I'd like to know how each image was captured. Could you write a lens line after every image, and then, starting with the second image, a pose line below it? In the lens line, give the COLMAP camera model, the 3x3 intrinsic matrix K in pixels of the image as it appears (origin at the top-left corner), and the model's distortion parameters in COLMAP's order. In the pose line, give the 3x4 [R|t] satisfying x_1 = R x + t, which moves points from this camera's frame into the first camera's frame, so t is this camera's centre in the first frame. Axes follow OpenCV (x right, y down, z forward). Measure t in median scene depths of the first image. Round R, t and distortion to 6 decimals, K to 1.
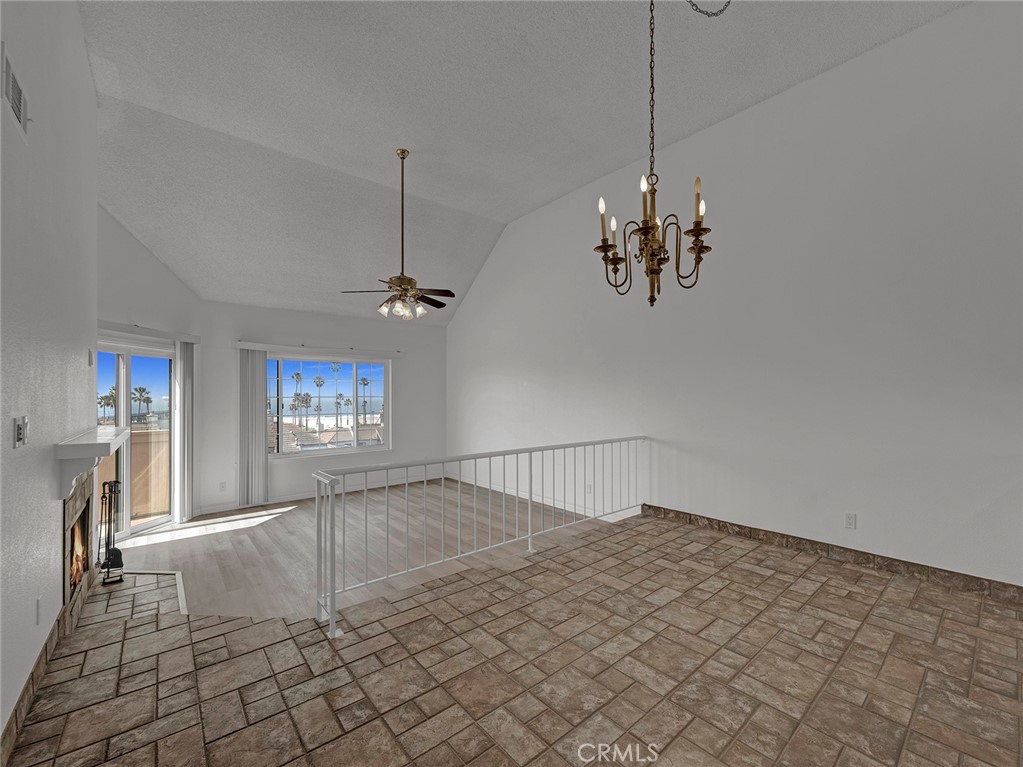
lens RADIAL K [[423.6, 0, 510.5], [0, 423.6, 397.6], [0, 0, 1]] dist [0.002153, -0.000009]
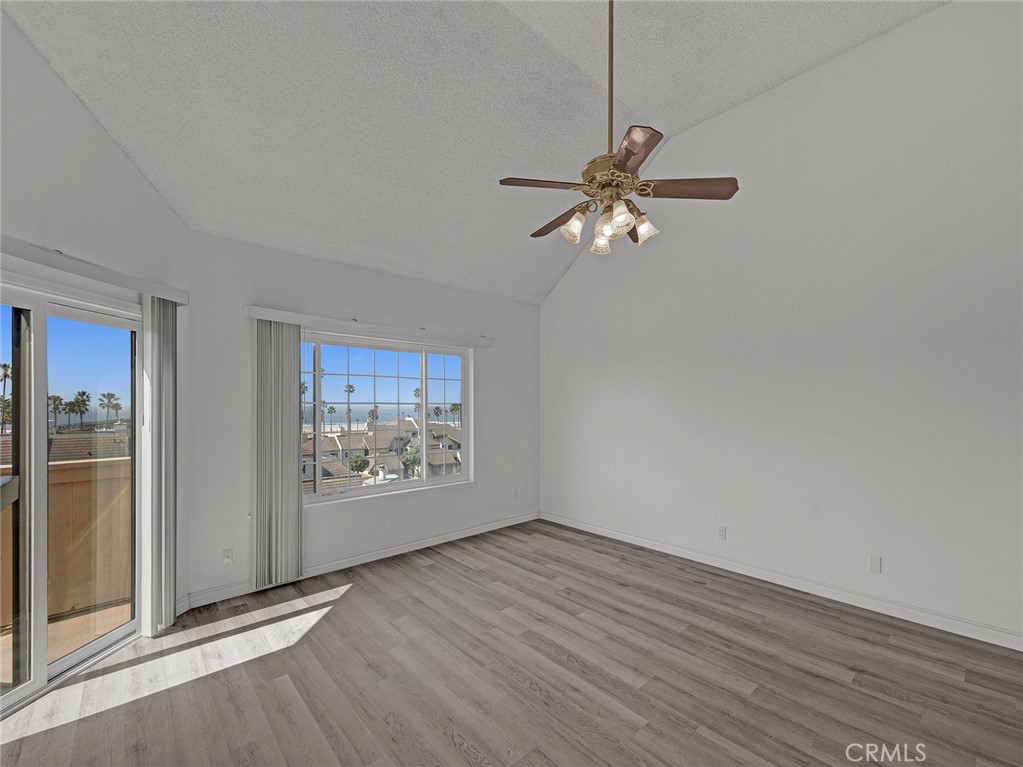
lens RADIAL K [[429.4, 0, 511.1], [0, 429.4, 410.2], [0, 0, 1]] dist [0.002005, -0.000133]
pose [[0.999423, 0.005104, 0.033594, -0.546033], [-0.005425, 0.999940, 0.009467, 0.004128], [-0.033544, -0.009644, 0.999391, 0.702183]]
